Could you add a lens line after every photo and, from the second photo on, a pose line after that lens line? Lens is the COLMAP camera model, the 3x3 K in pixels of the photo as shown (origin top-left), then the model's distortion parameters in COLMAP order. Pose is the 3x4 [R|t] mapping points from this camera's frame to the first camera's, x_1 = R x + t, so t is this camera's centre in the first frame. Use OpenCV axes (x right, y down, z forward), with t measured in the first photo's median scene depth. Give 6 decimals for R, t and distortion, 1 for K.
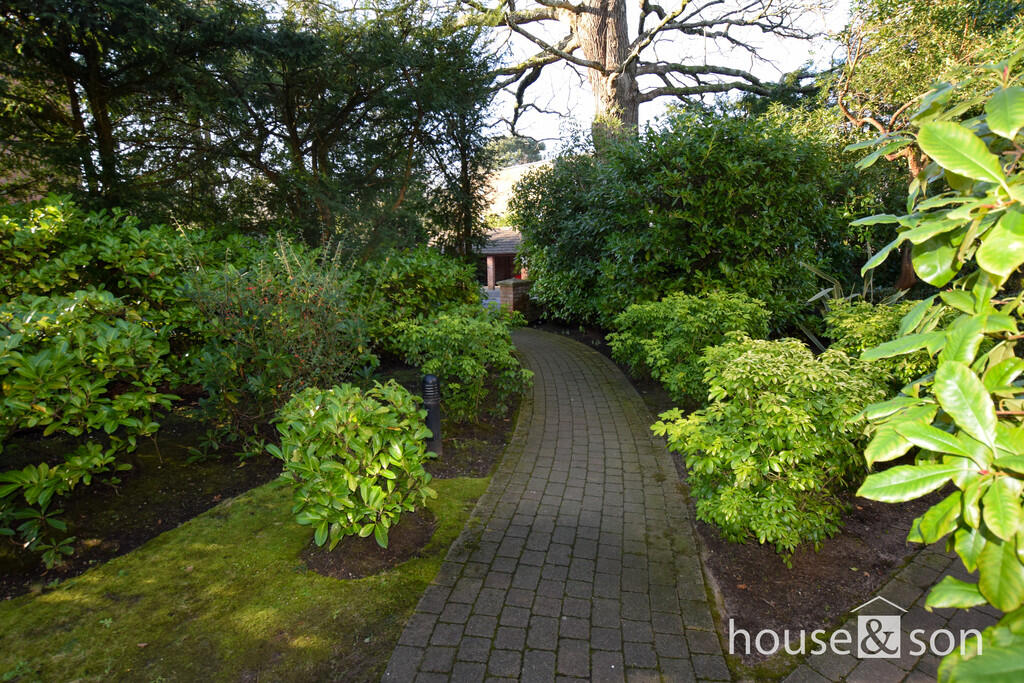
lens RADIAL K [[459.7, 0, 512.0], [0, 459.7, 341.5], [0, 0, 1]] dist [-0.001214, -0.000303]
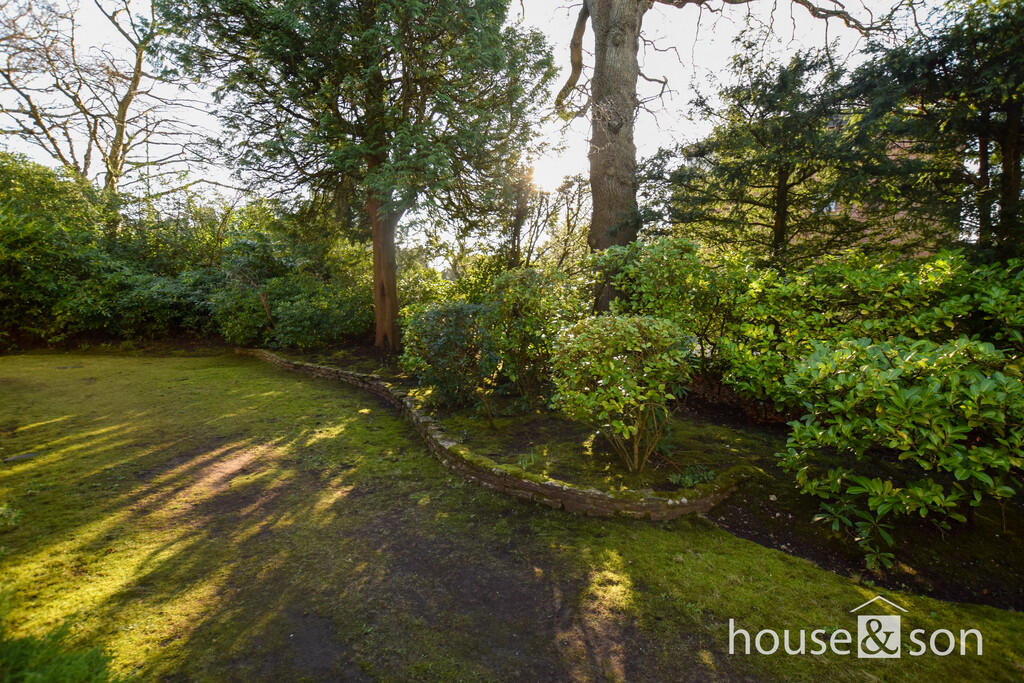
lens RADIAL K [[459.7, 0, 512.0], [0, 459.7, 341.5], [0, 0, 1]] dist [-0.001214, -0.000303]
pose [[0.162789, 0.115627, -0.979862, -0.073966], [-0.210864, 0.974242, 0.079932, 0.027924], [0.963865, 0.193605, 0.182977, -0.181209]]
